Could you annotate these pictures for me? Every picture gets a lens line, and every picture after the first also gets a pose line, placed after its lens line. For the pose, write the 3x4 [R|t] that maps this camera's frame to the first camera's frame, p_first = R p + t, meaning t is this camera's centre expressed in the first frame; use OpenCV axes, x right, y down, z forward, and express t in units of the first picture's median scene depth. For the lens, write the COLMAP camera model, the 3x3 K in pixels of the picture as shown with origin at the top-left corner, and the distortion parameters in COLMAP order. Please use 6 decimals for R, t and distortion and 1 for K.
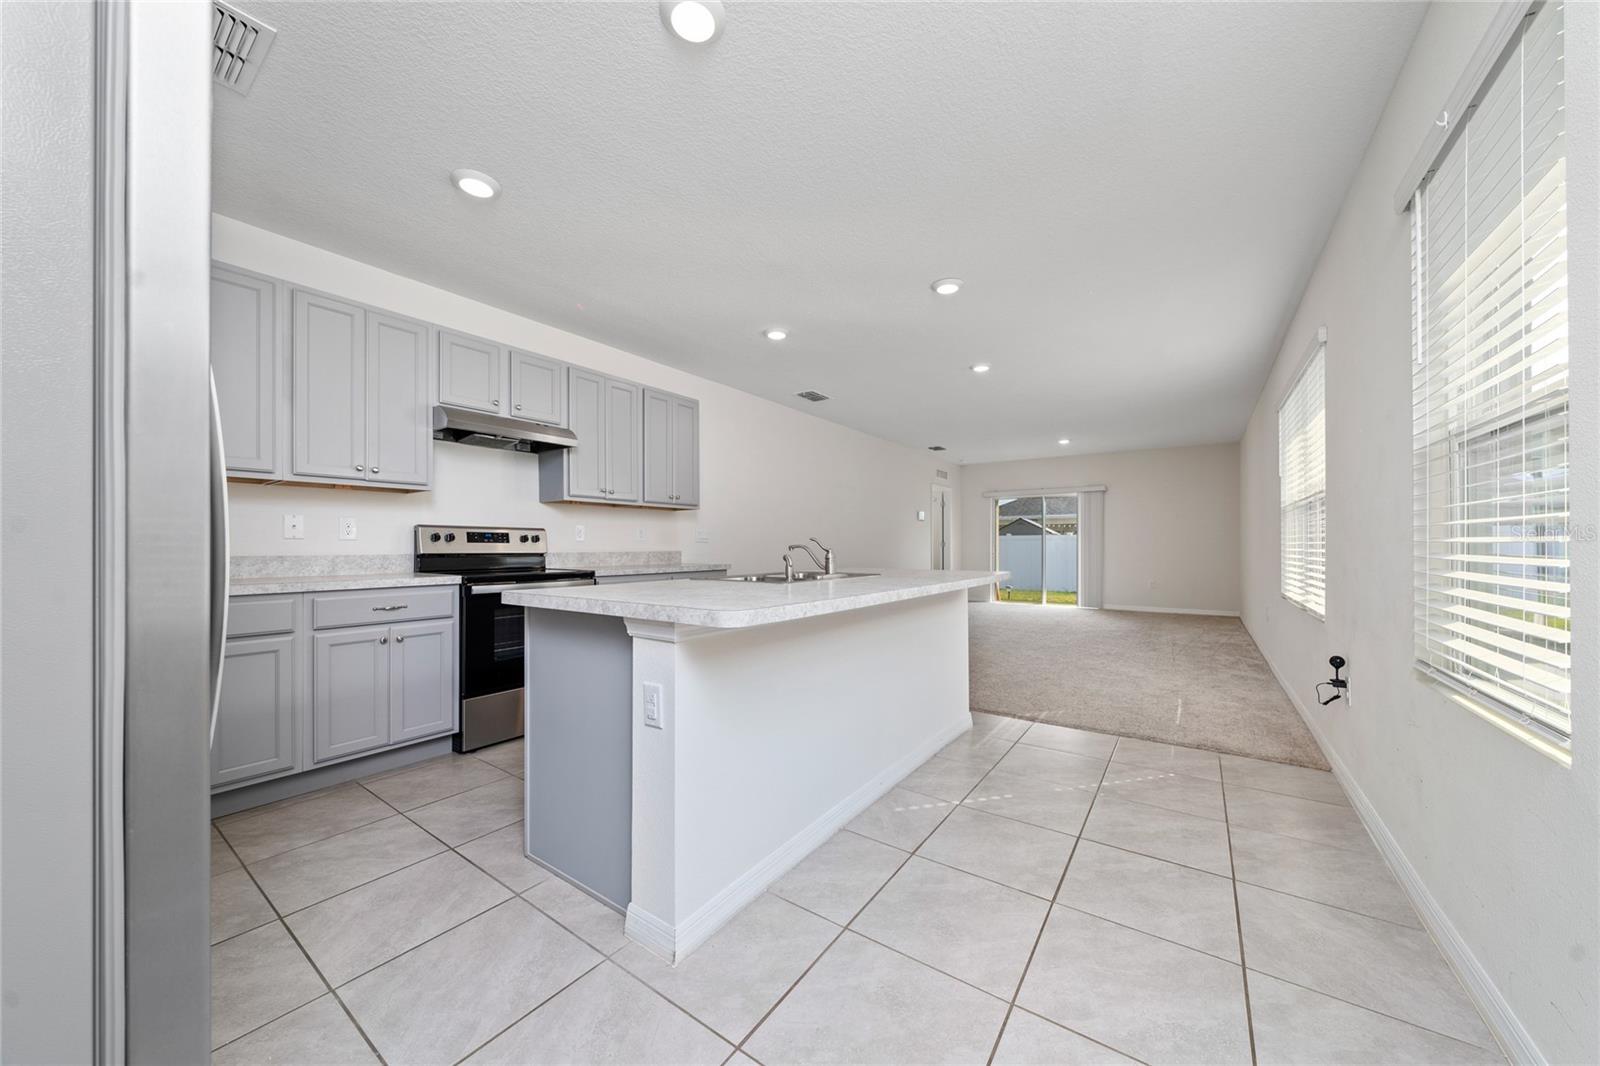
lens RADIAL K [[548.4, 0, 811.9], [0, 548.4, 542.4], [0, 0, 1]] dist [0.000424, -0.000080]
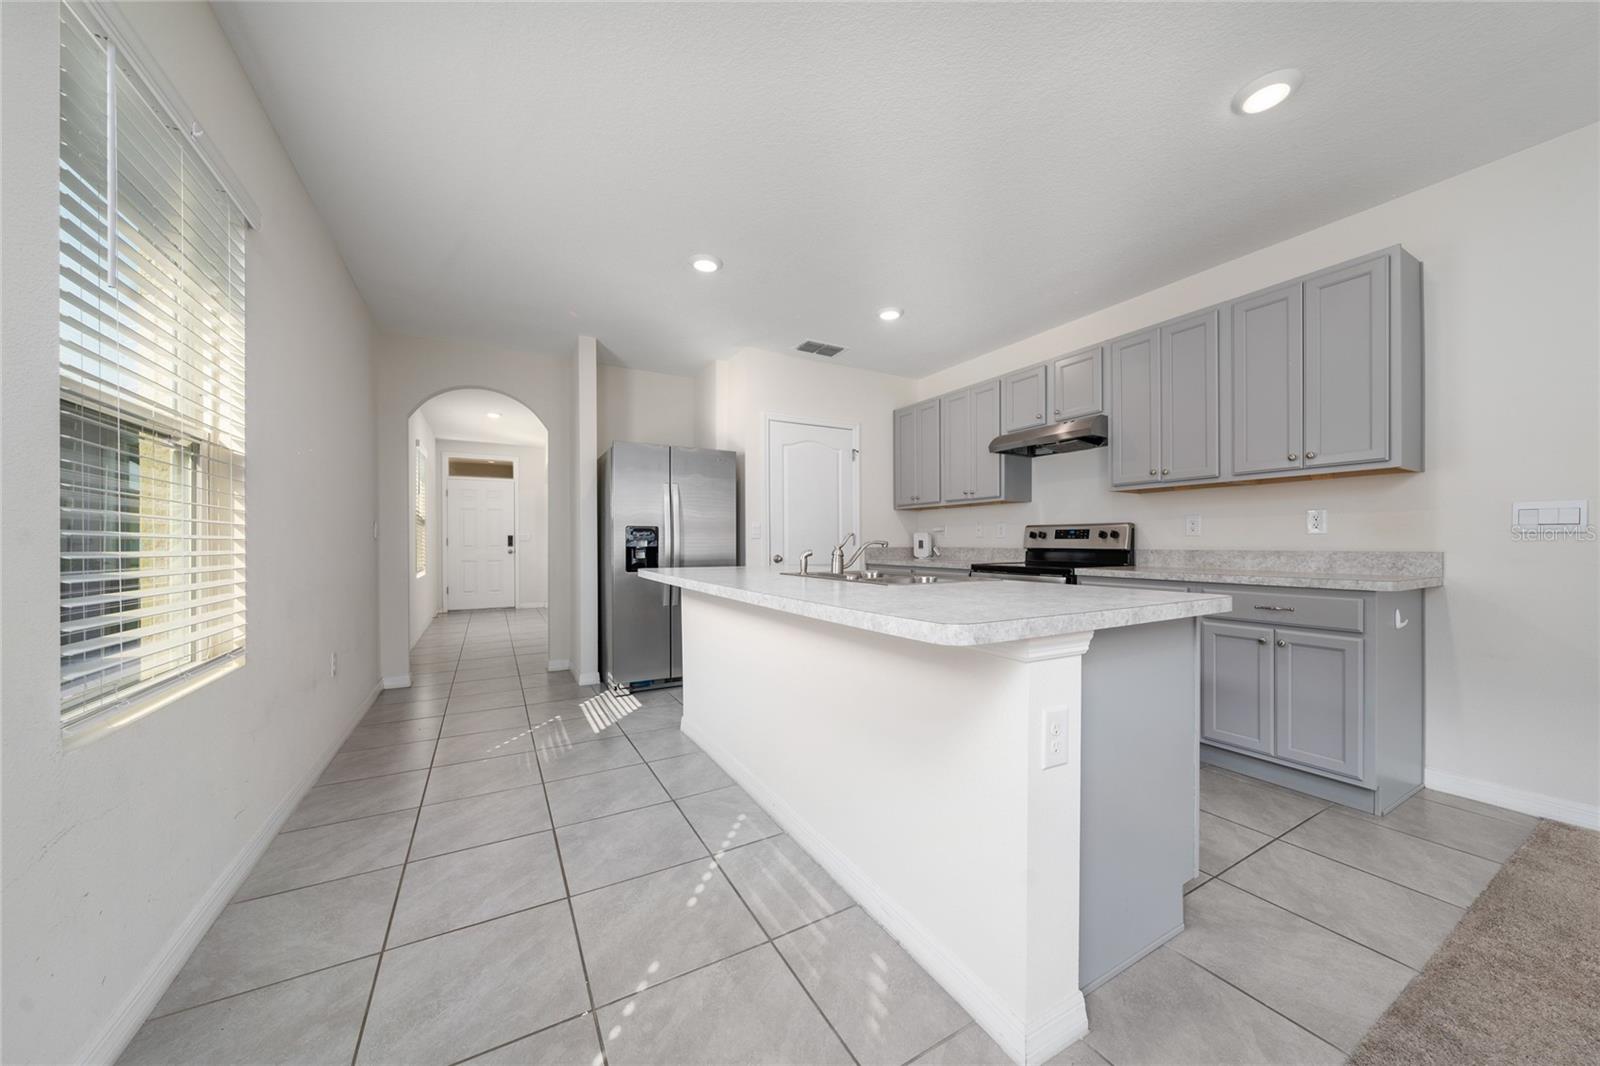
lens RADIAL K [[548.4, 0, 811.9], [0, 548.4, 542.4], [0, 0, 1]] dist [0.000424, -0.000080]
pose [[-0.418028, 0.003303, -0.908428, 0.683121], [0.010102, 0.999948, -0.001014, 0.003670], [0.908378, -0.009601, -0.418040, 1.062090]]
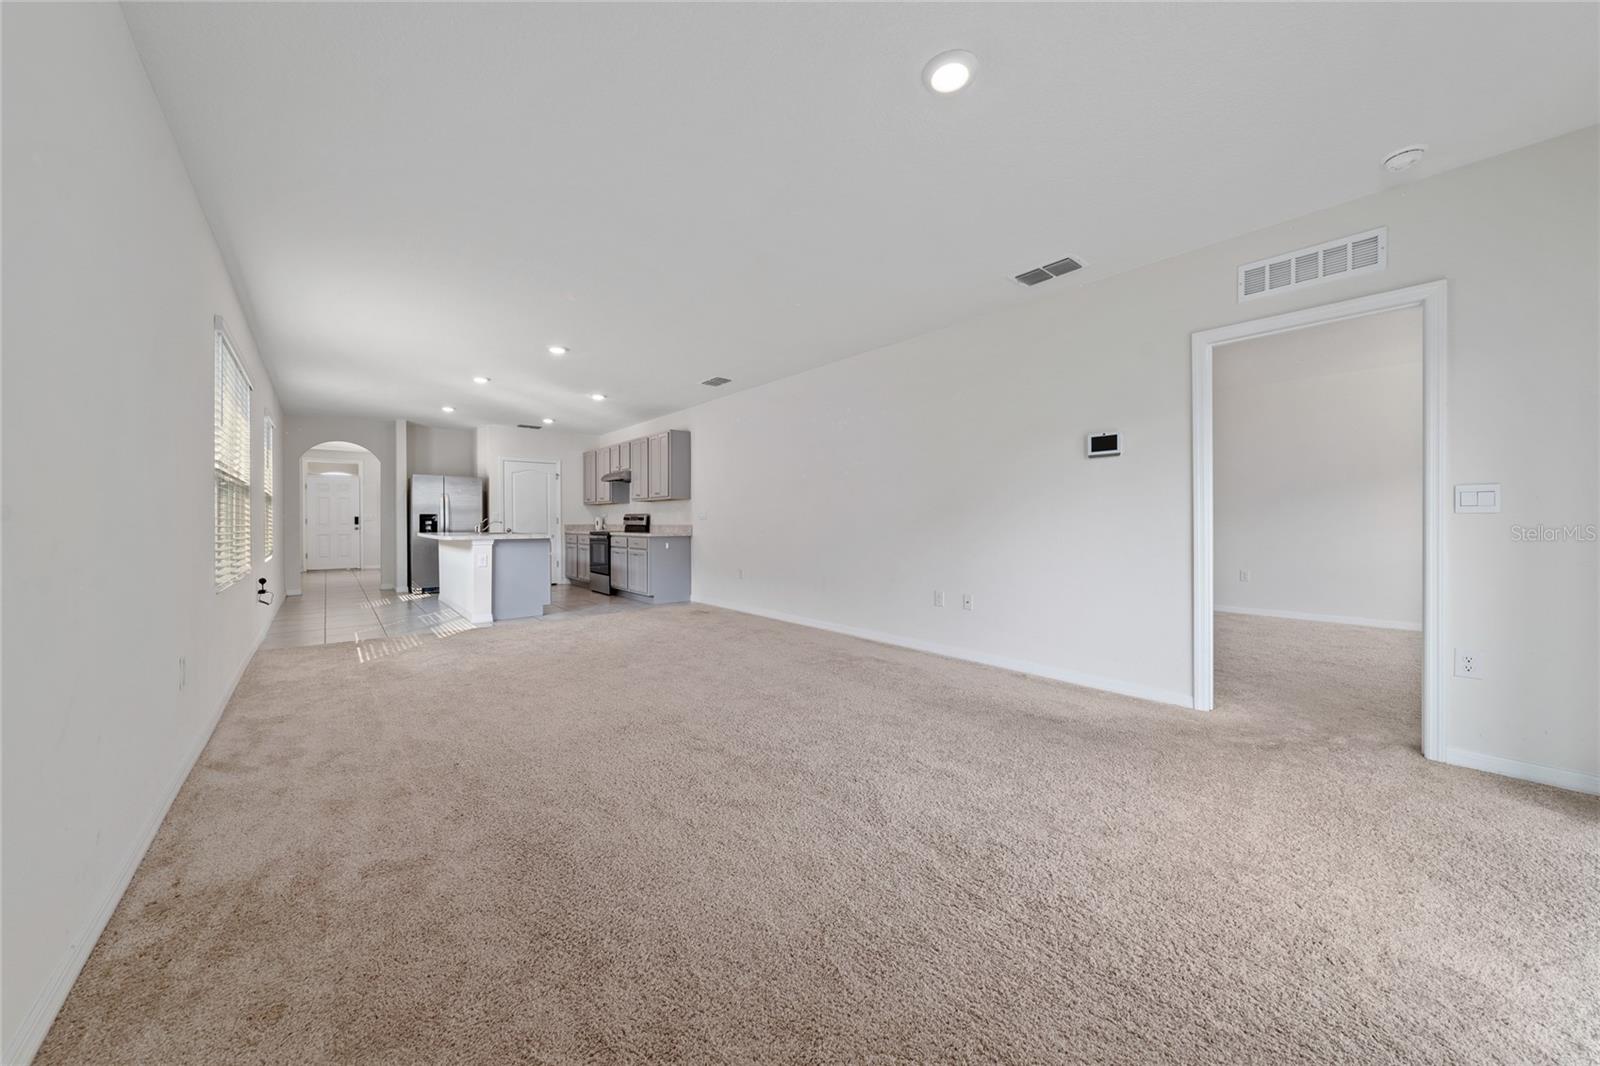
lens RADIAL K [[557.2, 0, 802.6], [0, 557.2, 527.7], [0, 0, 1]] dist [-0.008202, -0.000046]
pose [[-0.248982, 0.008044, -0.968475, 1.810140], [0.006071, 0.999959, 0.006745, 0.021715], [0.968489, -0.004200, -0.249021, 2.546711]]
